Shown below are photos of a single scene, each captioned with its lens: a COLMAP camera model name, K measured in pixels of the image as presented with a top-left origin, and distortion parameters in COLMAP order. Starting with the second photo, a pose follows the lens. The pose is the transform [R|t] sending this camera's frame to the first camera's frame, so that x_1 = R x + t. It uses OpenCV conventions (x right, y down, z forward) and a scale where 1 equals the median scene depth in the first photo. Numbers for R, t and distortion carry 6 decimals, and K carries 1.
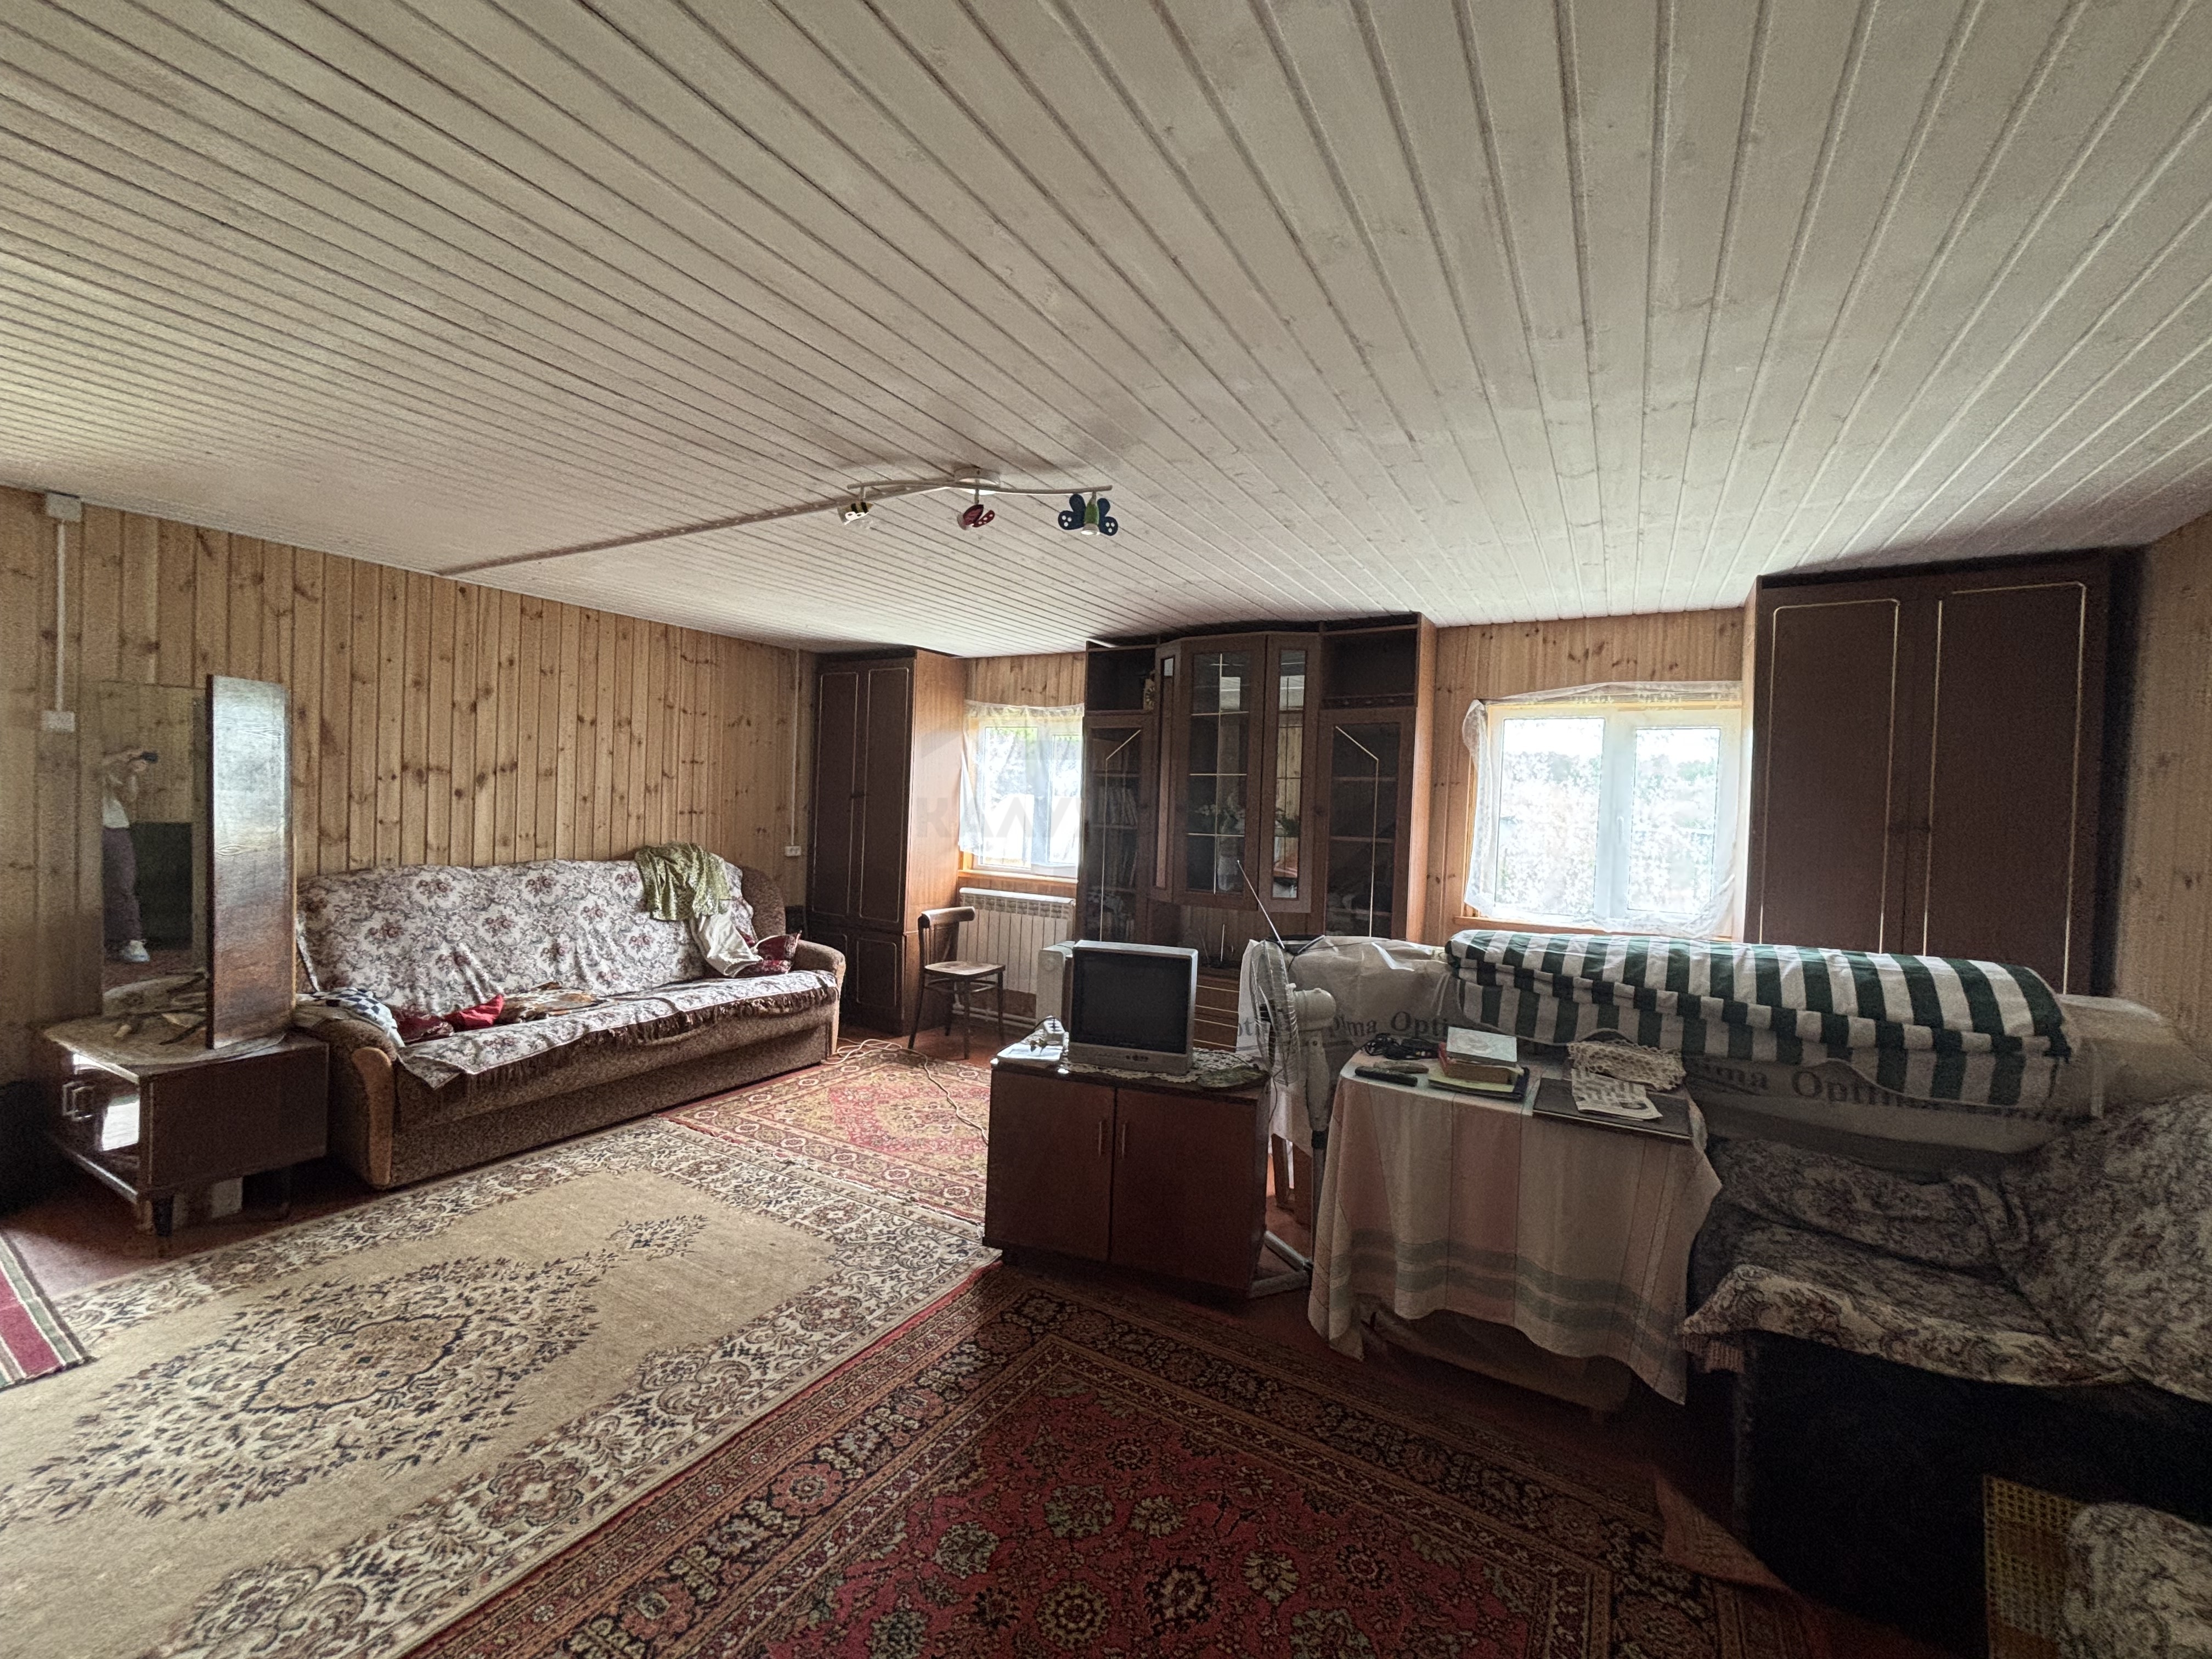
lens RADIAL K [[893.8, 0, 1102.6], [0, 893.8, 833.3], [0, 0, 1]] dist [0.000593, 0.000633]
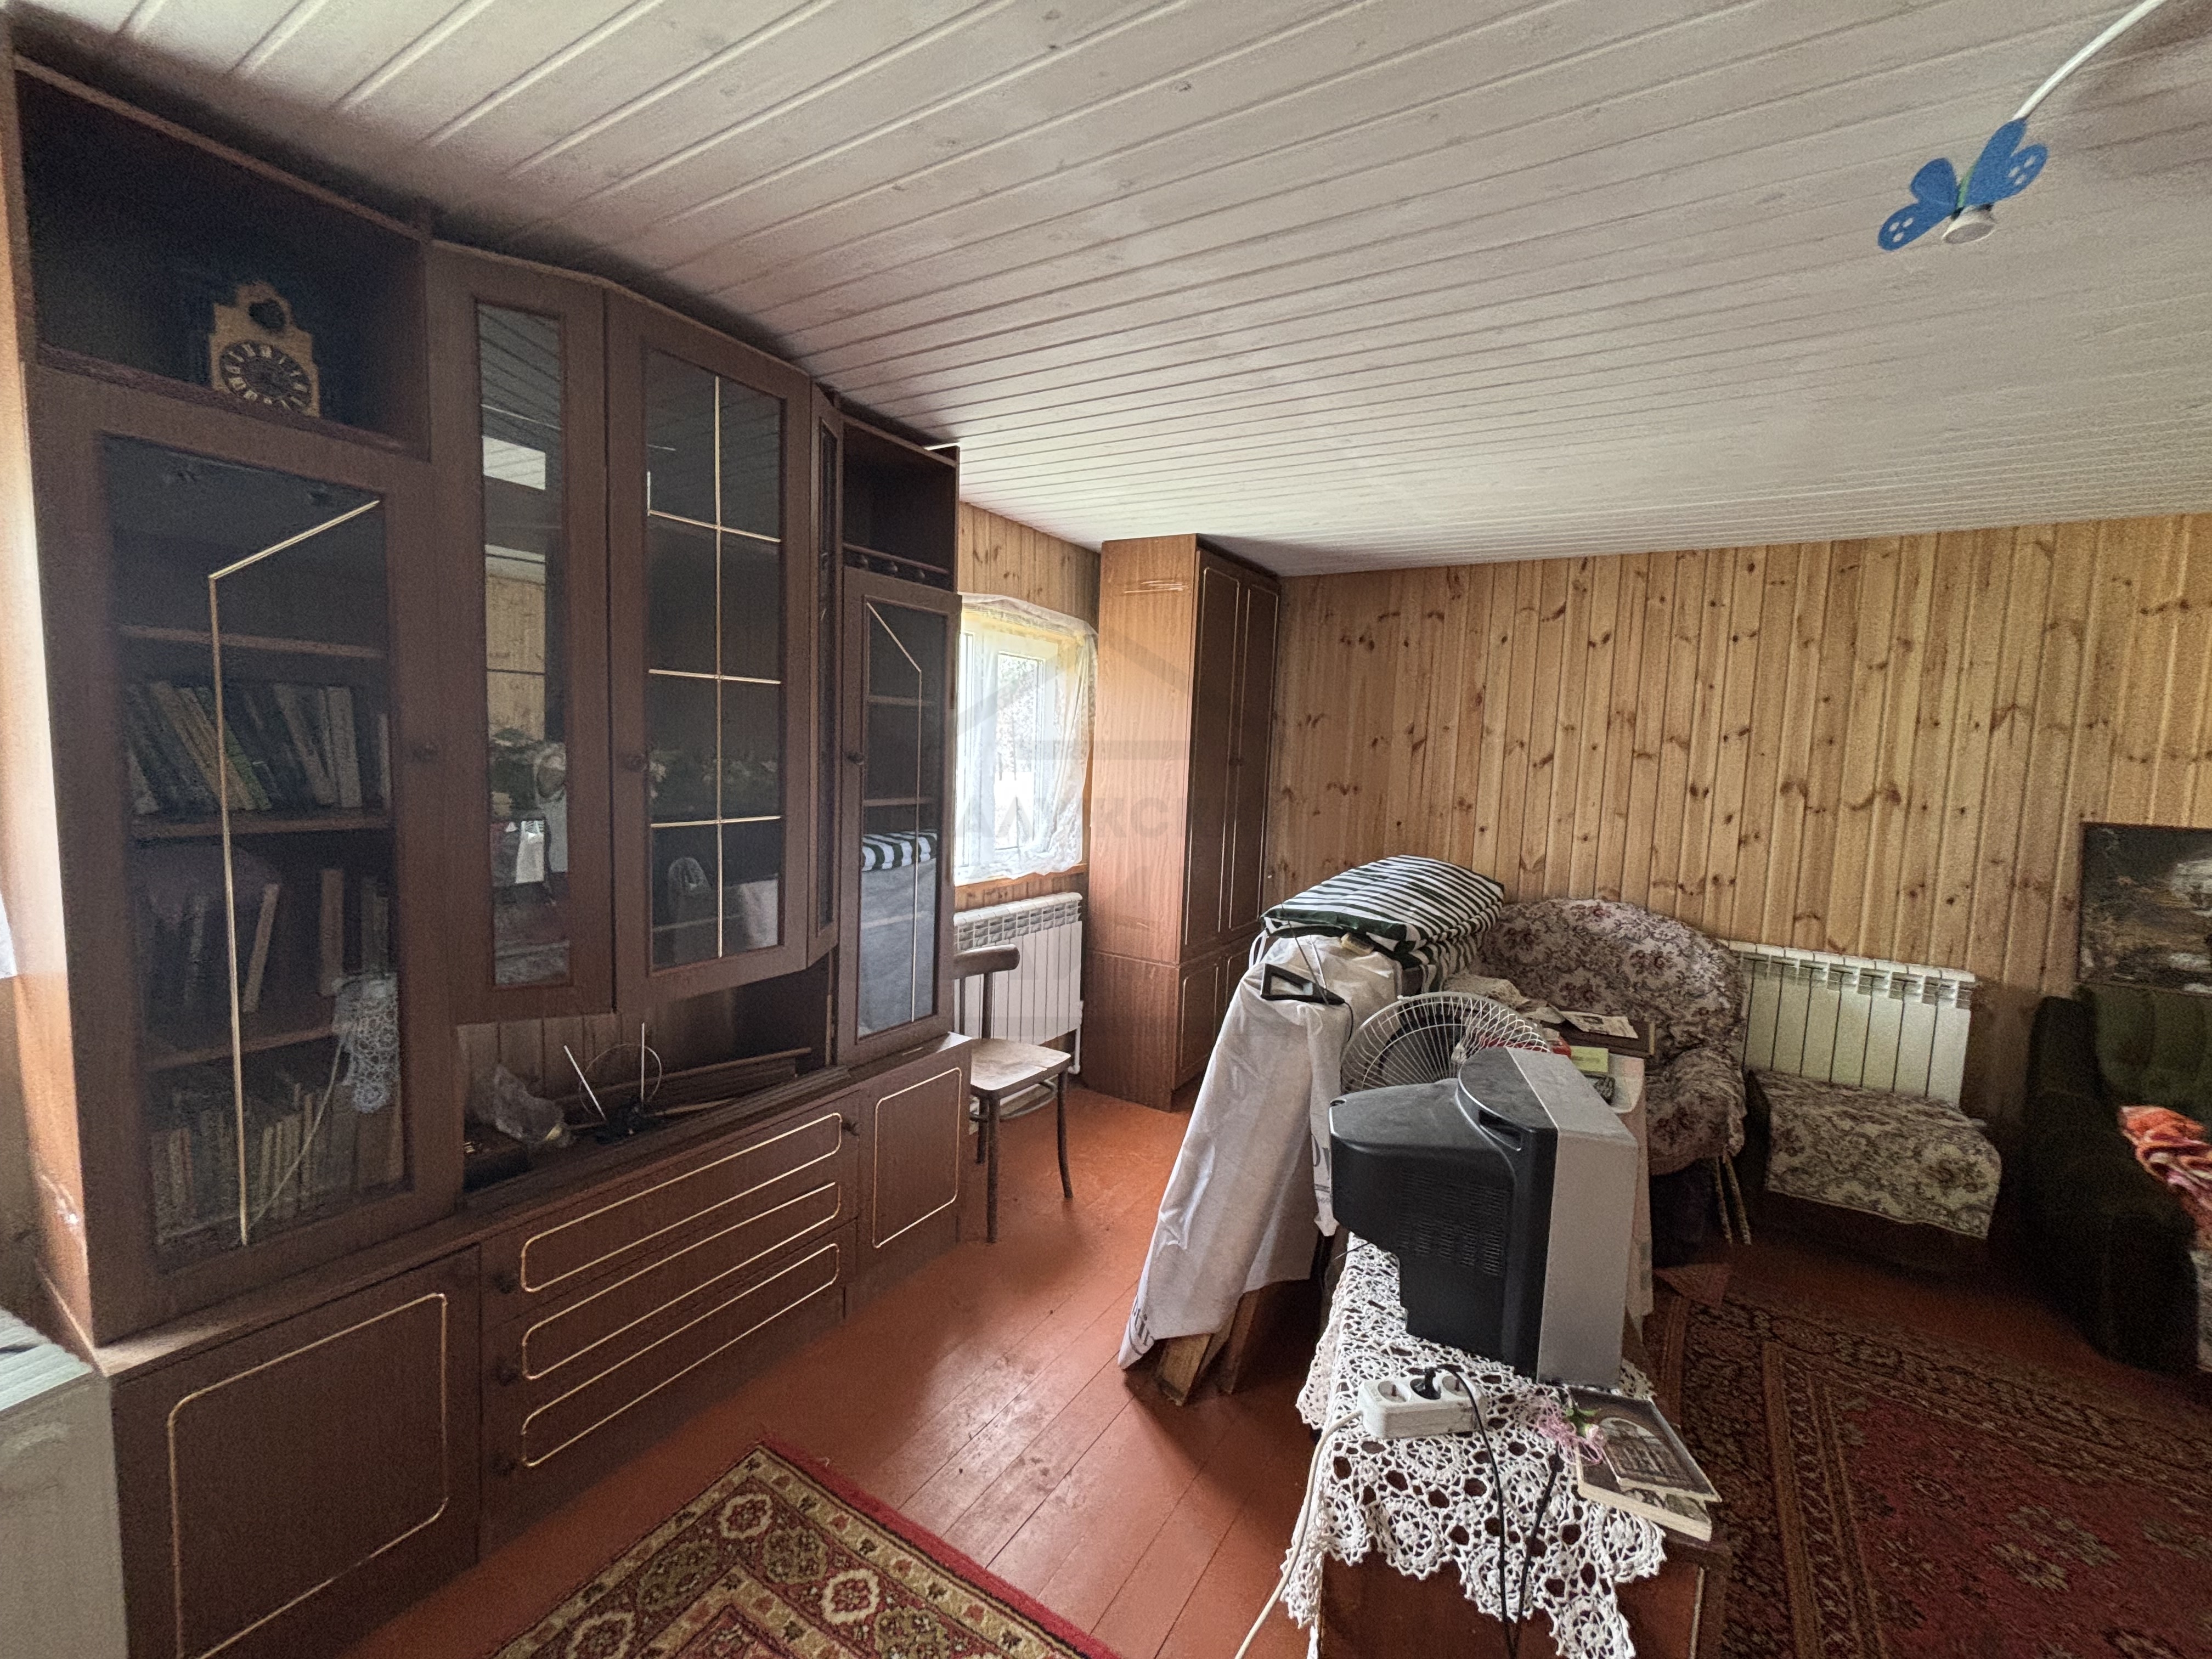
lens RADIAL K [[893.8, 0, 1105.2], [0, 893.8, 829.9], [0, 0, 1]] dist [0.000593, 0.000633]
pose [[0.019545, -0.127488, 0.991648, -0.521261], [-0.007183, 0.991794, 0.127648, -0.090451], [-0.999783, -0.009618, 0.018469, 1.440379]]
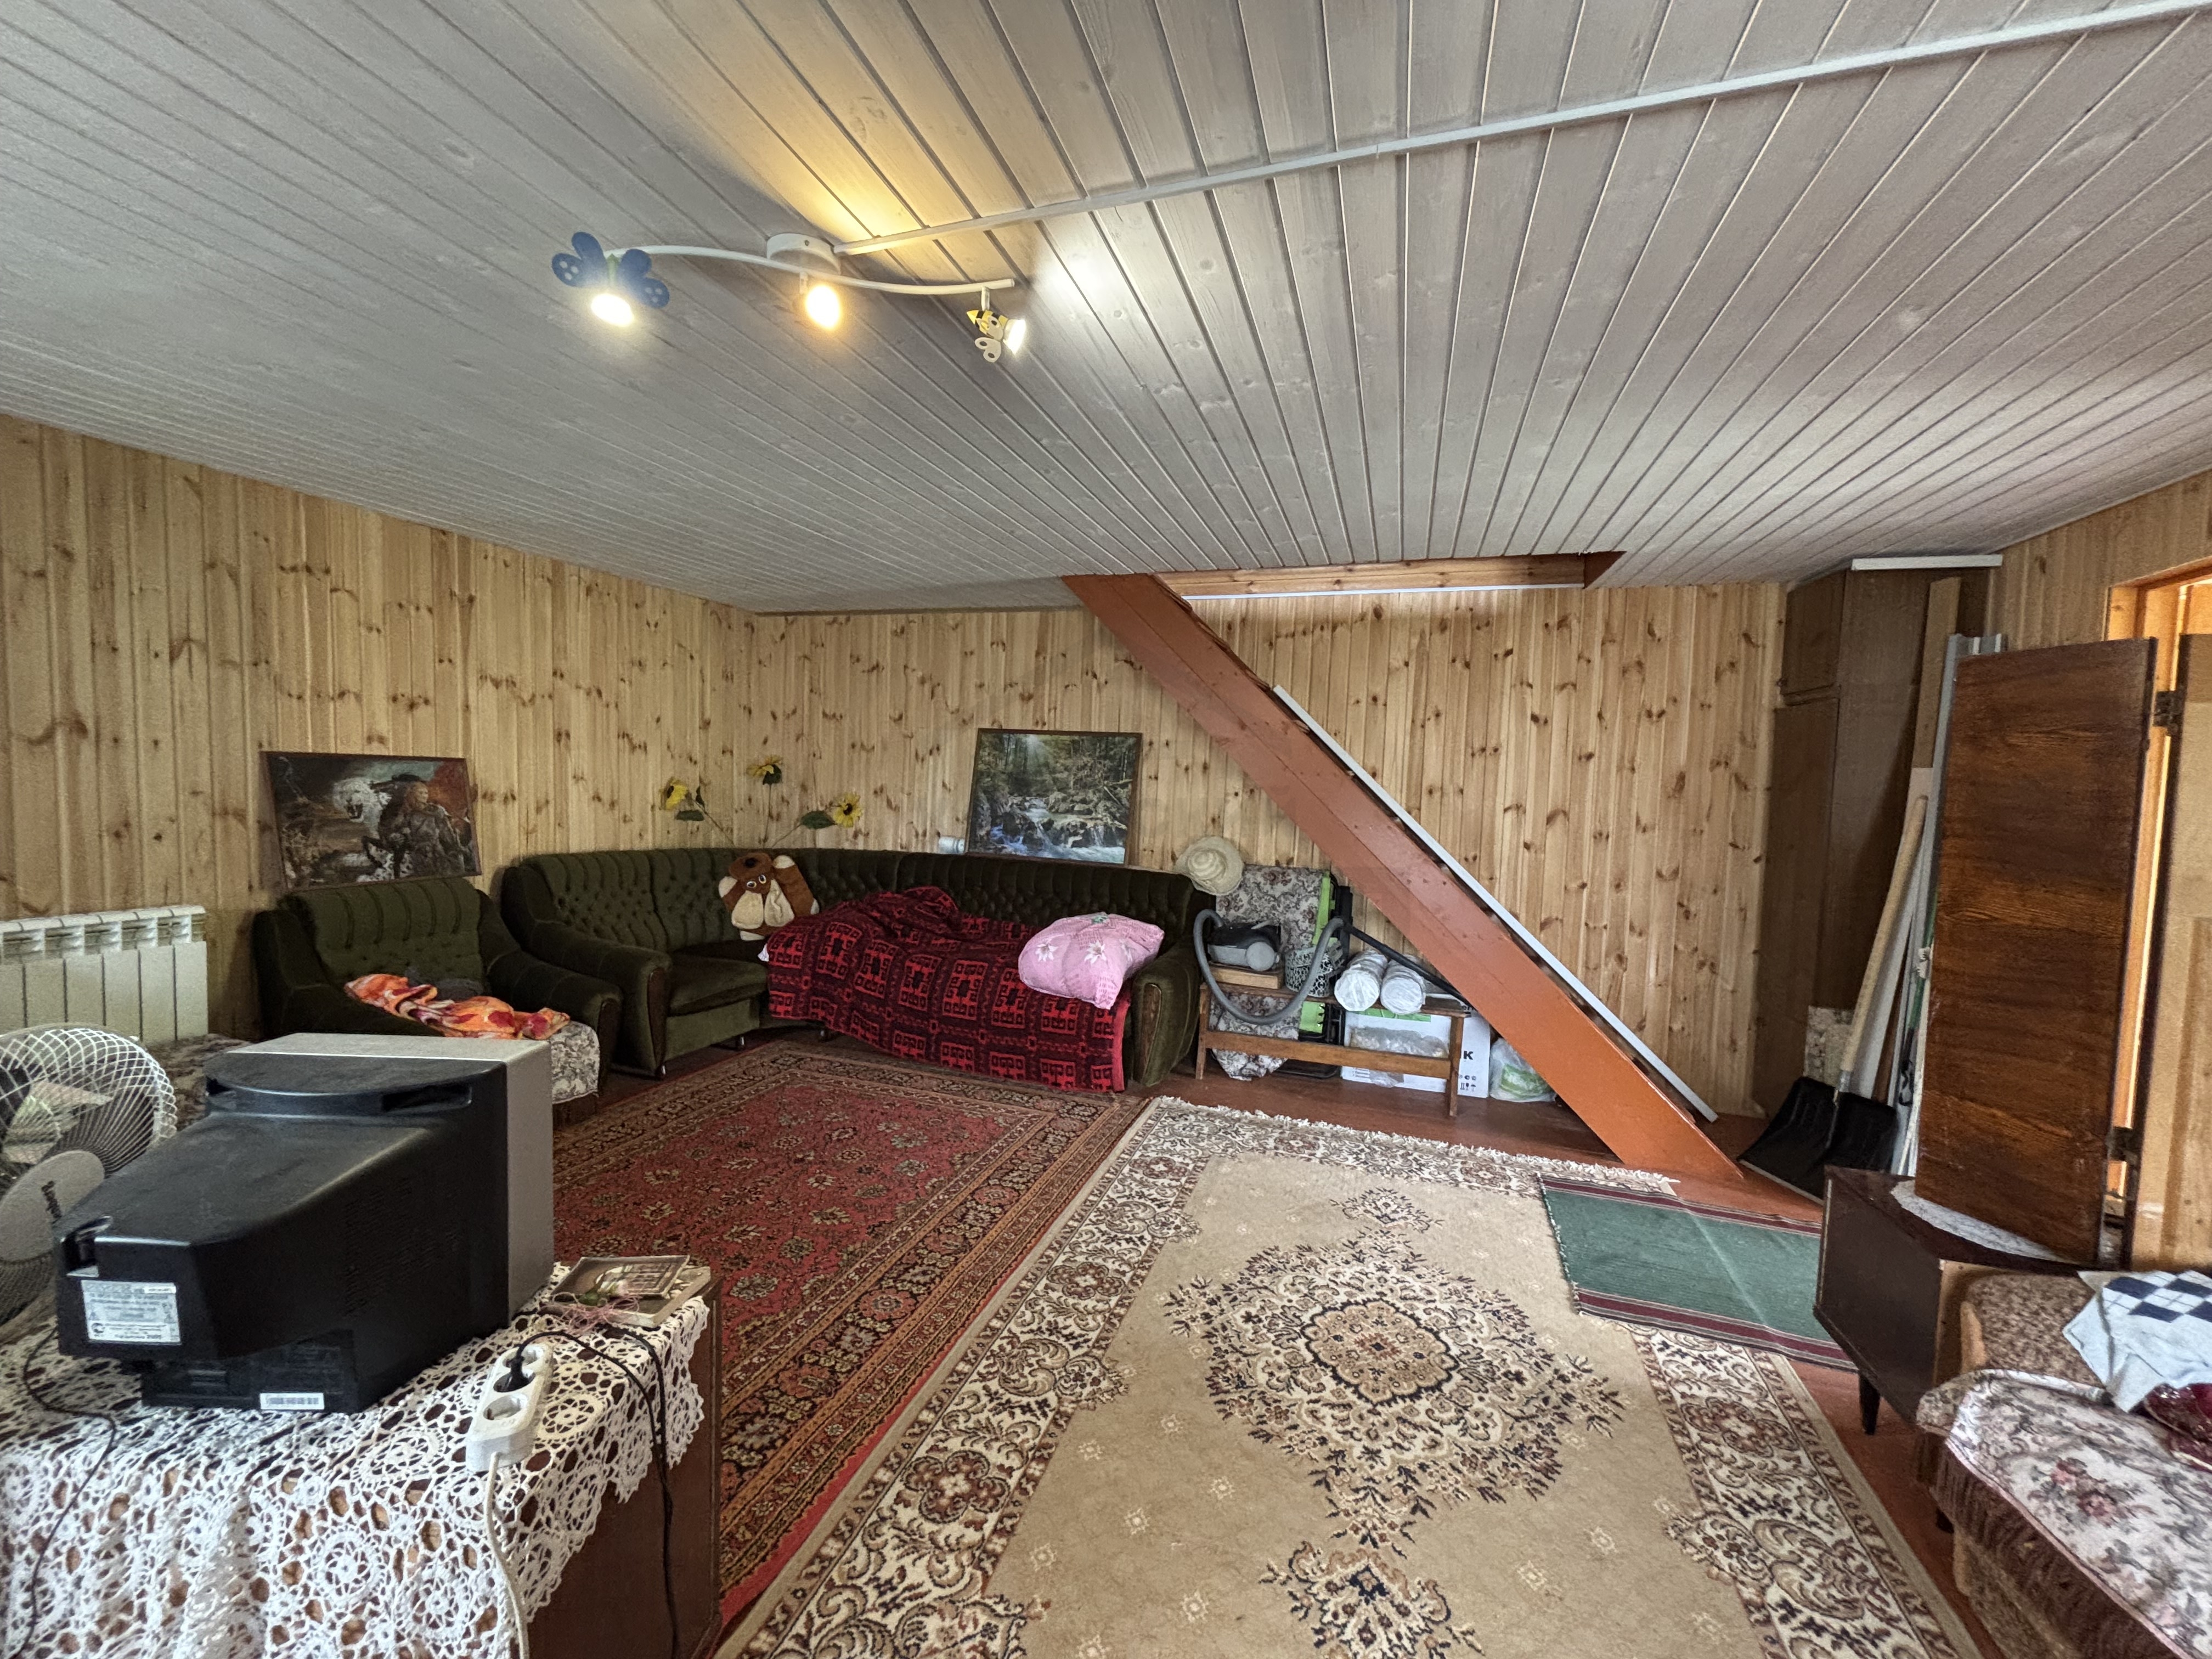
lens RADIAL K [[893.8, 0, 1103.2], [0, 893.8, 828.9], [0, 0, 1]] dist [0.000593, 0.000633]
pose [[-0.973469, -0.062485, -0.220123, -0.237580], [-0.082109, 0.993314, 0.081155, -0.053519], [0.213580, 0.097076, -0.972090, 1.733326]]
